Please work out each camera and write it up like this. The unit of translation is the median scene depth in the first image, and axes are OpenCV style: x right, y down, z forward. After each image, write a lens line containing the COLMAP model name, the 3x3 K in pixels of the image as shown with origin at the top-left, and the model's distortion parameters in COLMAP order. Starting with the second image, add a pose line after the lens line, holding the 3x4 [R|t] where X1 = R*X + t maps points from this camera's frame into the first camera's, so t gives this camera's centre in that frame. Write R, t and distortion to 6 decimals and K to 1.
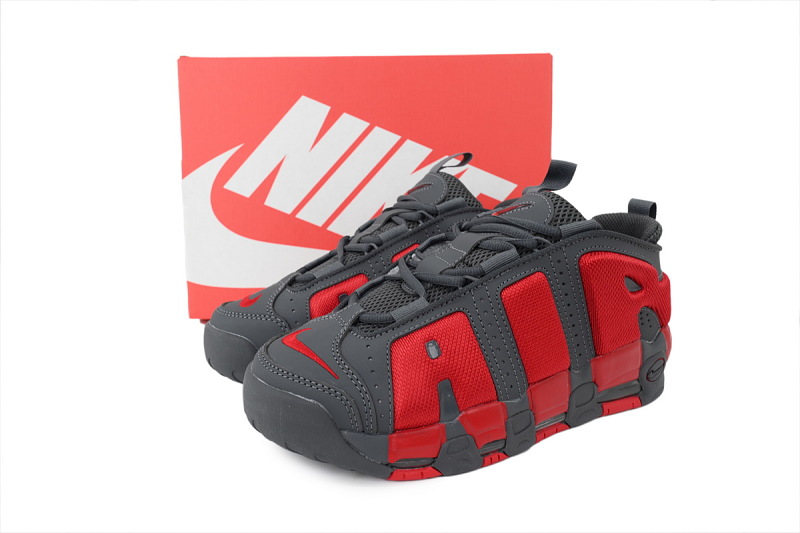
lens RADIAL K [[548.0, 0, 400.0], [0, 548.0, 266.5], [0, 0, 1]] dist [-0.001458, 0.000440]
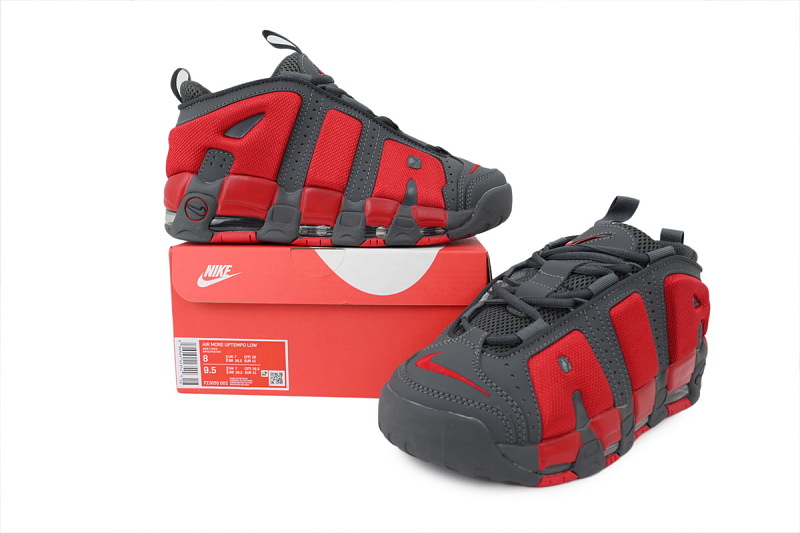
lens RADIAL K [[548.0, 0, 400.0], [0, 548.0, 266.5], [0, 0, 1]] dist [-0.001458, 0.000440]
pose [[0.980773, -0.022099, 0.193895, -0.460586], [0.033486, 0.997889, -0.055646, 0.003007], [-0.192256, 0.061069, 0.979443, -0.041467]]
